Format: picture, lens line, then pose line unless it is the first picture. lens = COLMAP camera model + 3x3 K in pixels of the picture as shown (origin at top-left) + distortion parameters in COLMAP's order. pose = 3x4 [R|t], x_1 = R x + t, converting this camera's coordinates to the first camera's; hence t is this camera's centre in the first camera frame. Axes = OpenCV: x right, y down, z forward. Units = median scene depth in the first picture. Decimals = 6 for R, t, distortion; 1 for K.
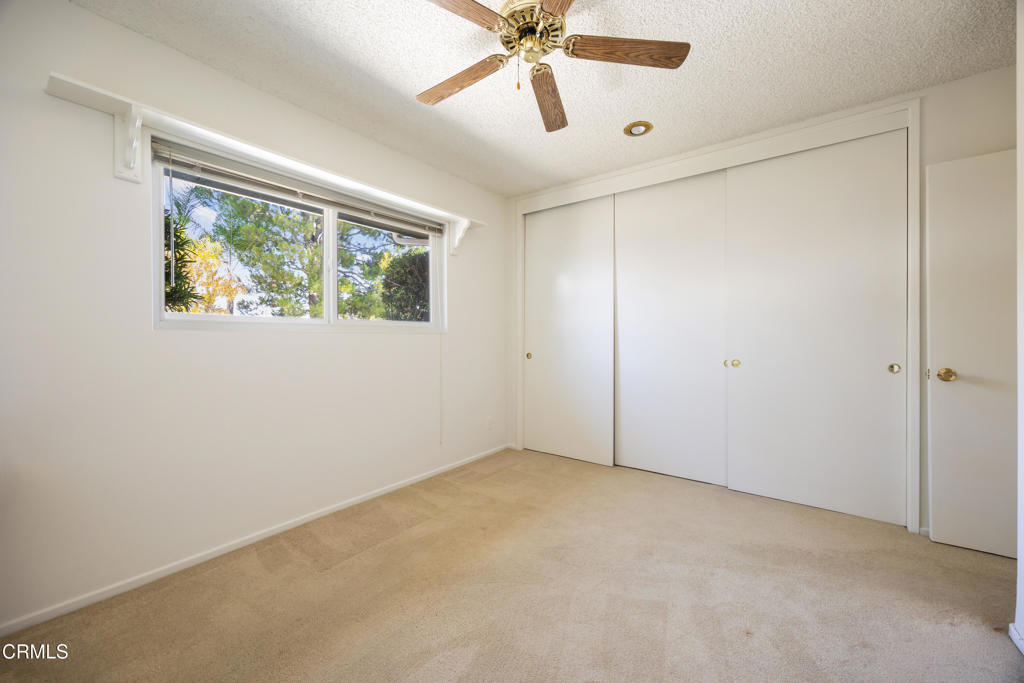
lens RADIAL K [[399.7, 0, 515.5], [0, 399.7, 339.8], [0, 0, 1]] dist [-0.003452, -0.000041]
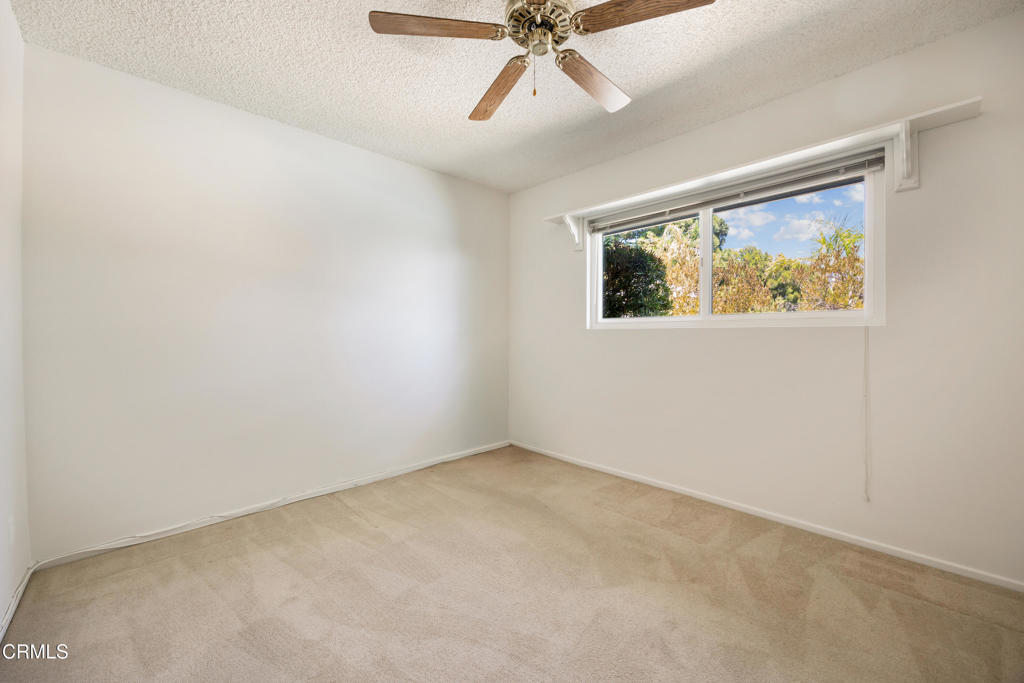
lens RADIAL K [[399.7, 0, 515.5], [0, 399.7, 339.8], [0, 0, 1]] dist [-0.003452, -0.000041]
pose [[-0.173922, 0.016166, -0.984627, 0.695531], [-0.003643, 0.999848, 0.017060, -0.004594], [0.984753, 0.006554, -0.173837, 0.745425]]
